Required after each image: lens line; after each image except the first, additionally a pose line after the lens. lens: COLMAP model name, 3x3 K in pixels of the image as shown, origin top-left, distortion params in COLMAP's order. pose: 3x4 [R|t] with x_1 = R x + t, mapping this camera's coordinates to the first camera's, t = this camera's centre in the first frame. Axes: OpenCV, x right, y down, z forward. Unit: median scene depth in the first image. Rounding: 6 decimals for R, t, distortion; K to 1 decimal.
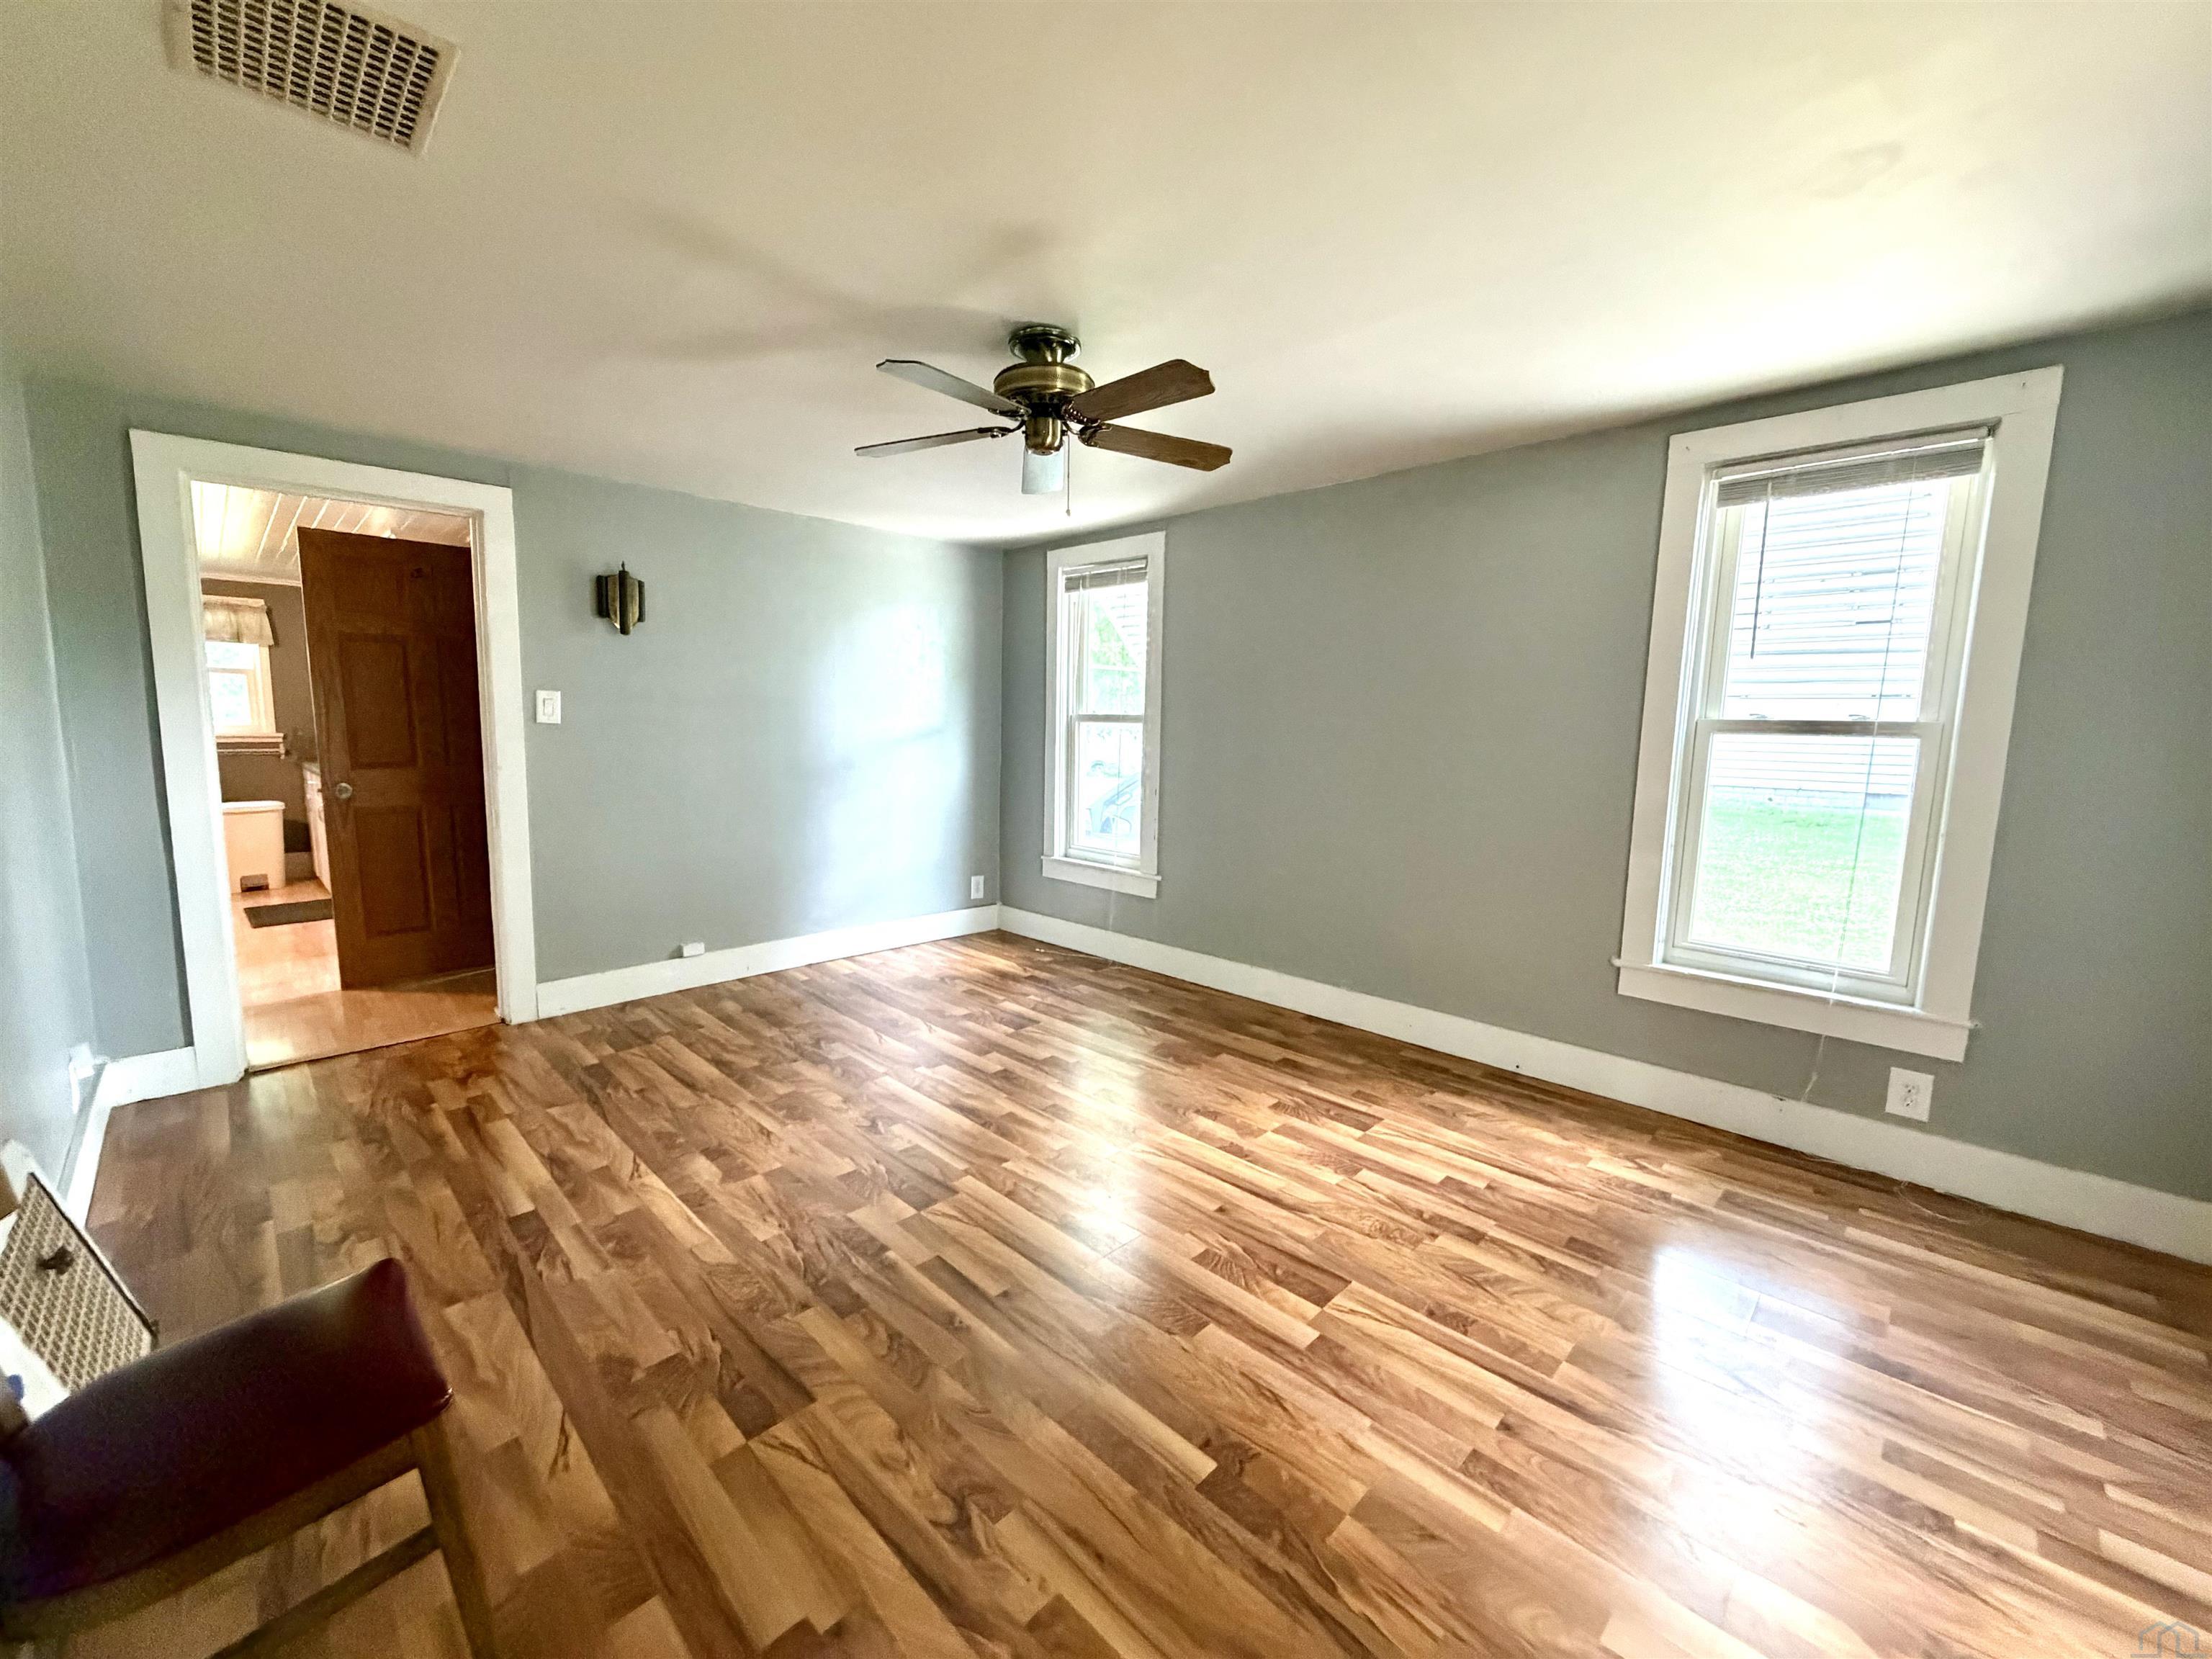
lens RADIAL K [[880.6, 0, 1100.7], [0, 880.6, 827.4], [0, 0, 1]] dist [0.000041, -0.000008]
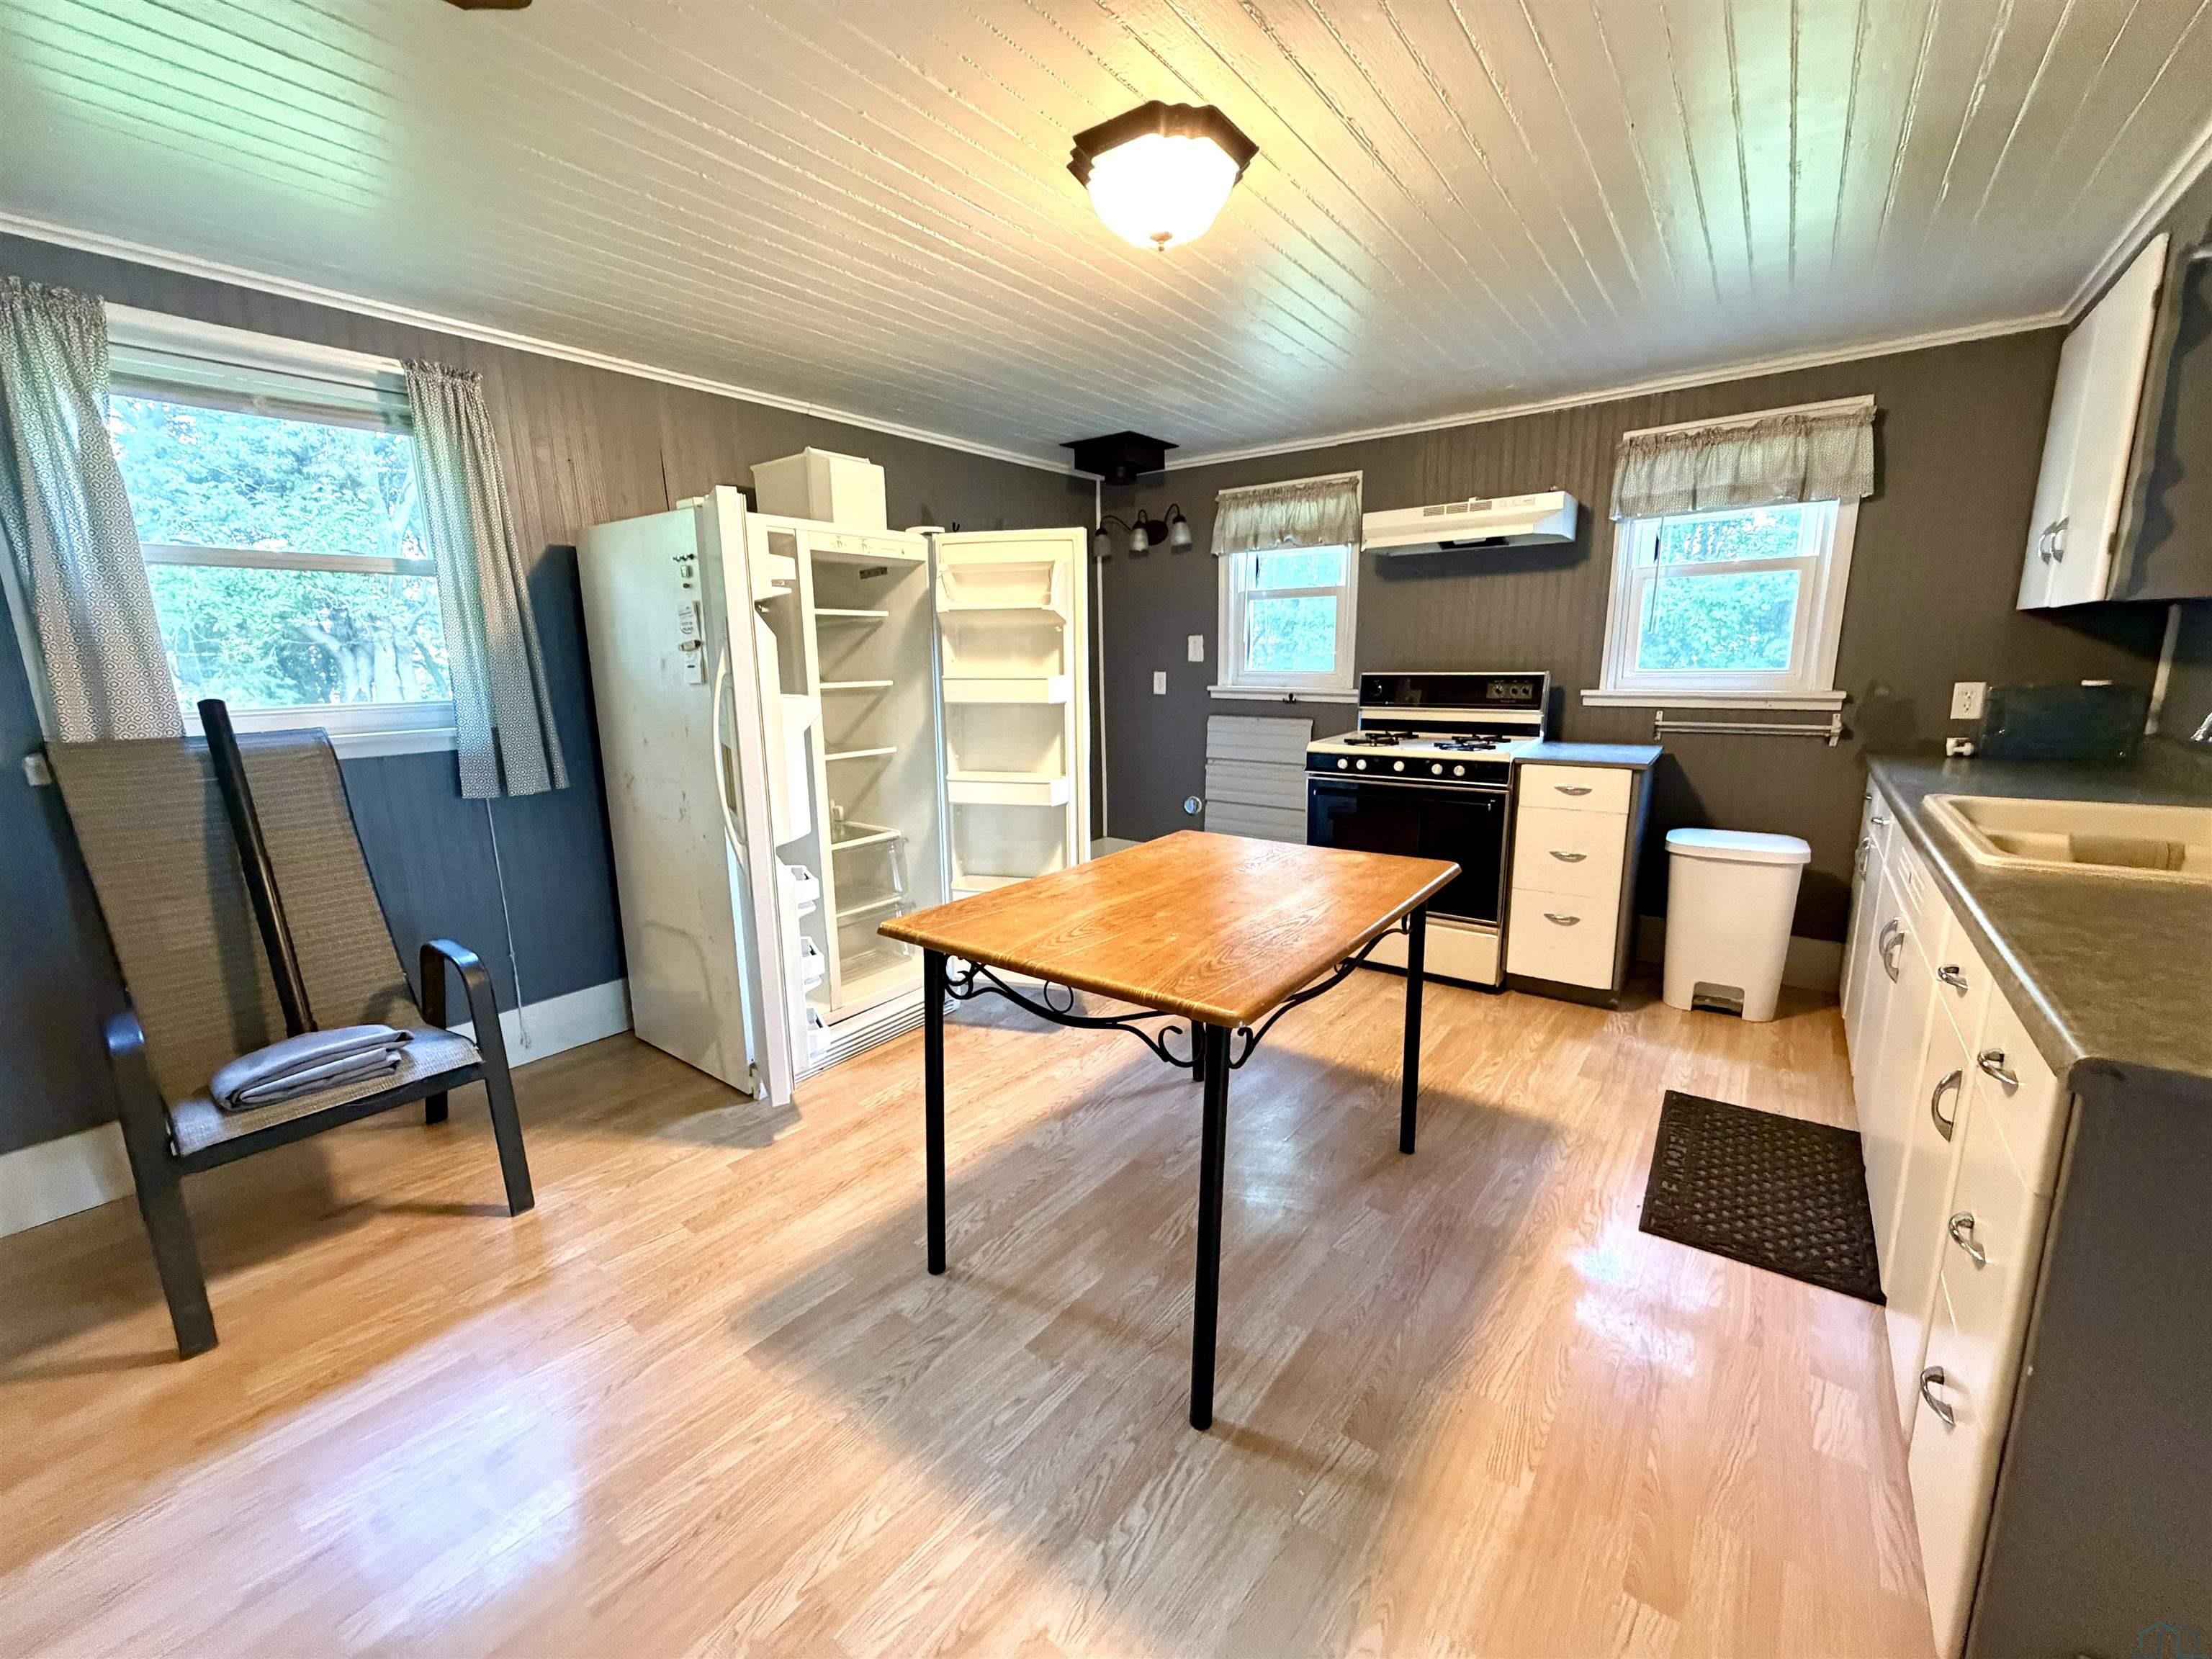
lens RADIAL K [[880.6, 0, 1100.7], [0, 880.6, 827.4], [0, 0, 1]] dist [0.000041, -0.000008]
pose [[0.127039, 0.167836, -0.977595, -1.243046], [-0.102089, 0.982559, 0.155421, -0.168312], [0.986630, 0.080057, 0.141958, 1.339339]]
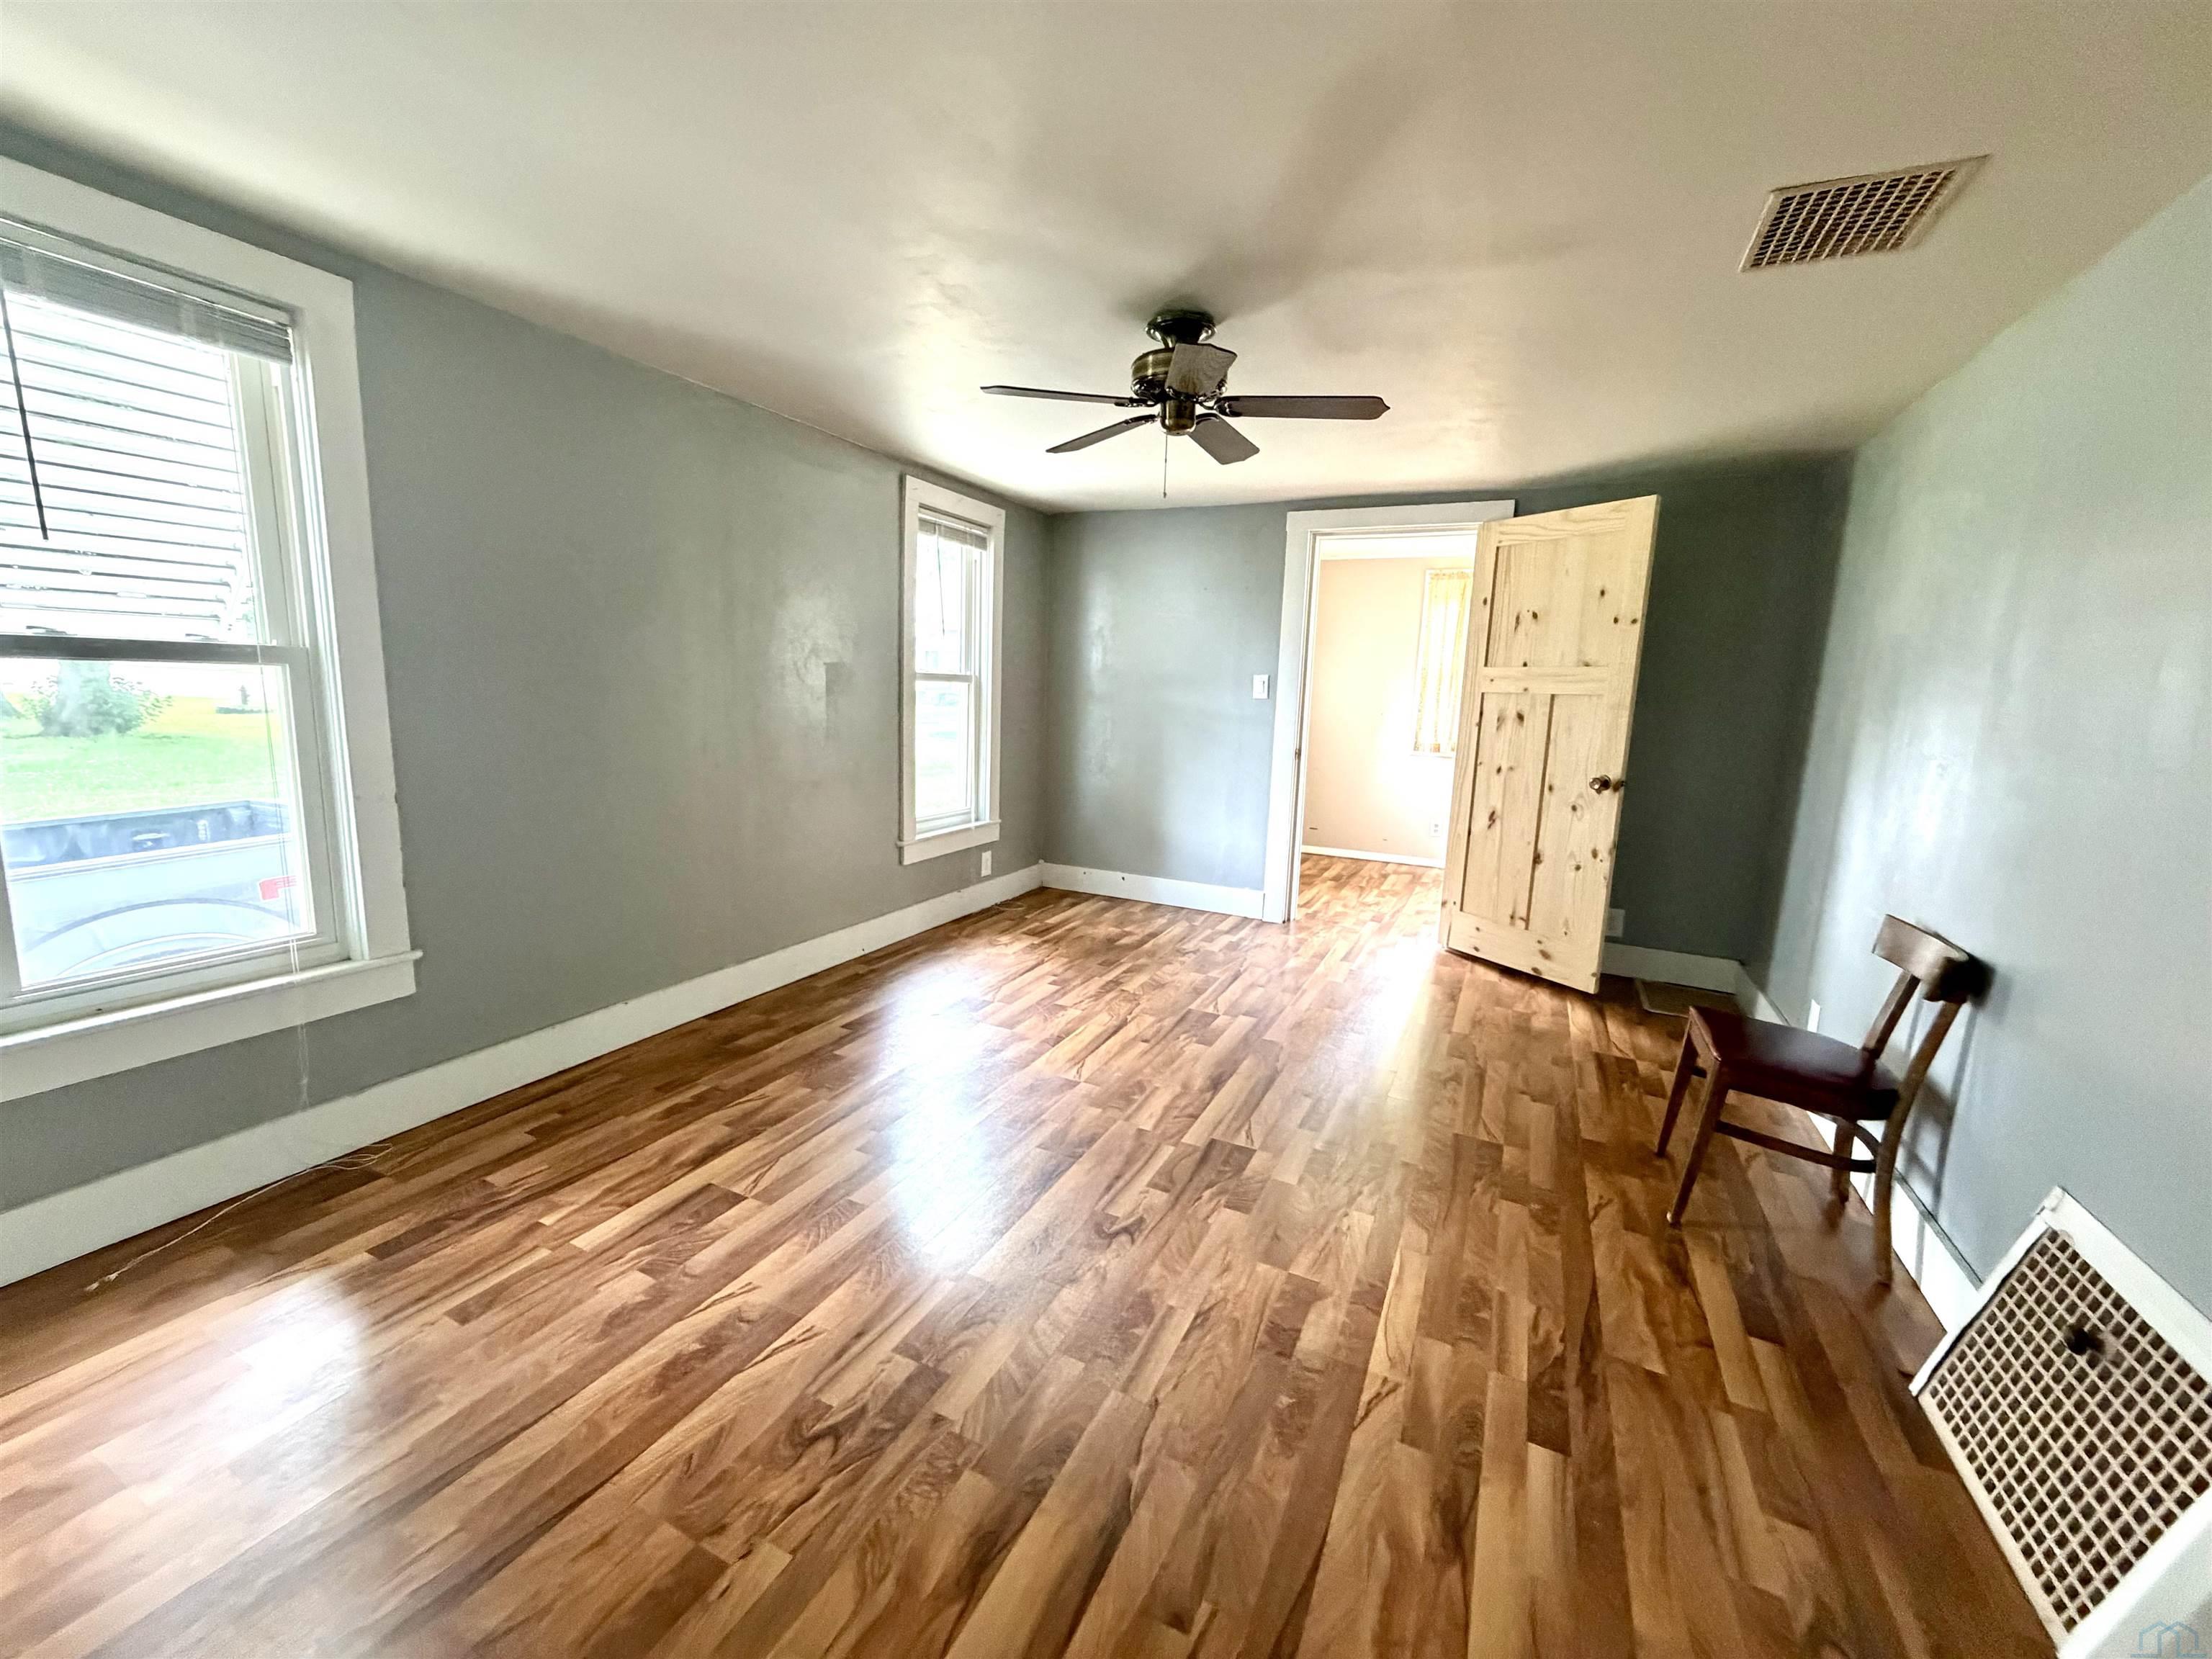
lens RADIAL K [[880.6, 0, 1100.7], [0, 880.6, 827.4], [0, 0, 1]] dist [0.000041, -0.000008]
pose [[-0.320984, -0.179155, 0.929985, -0.900944], [0.074828, 0.974078, 0.213477, -0.164890], [-0.944124, 0.138112, -0.299258, 1.205914]]
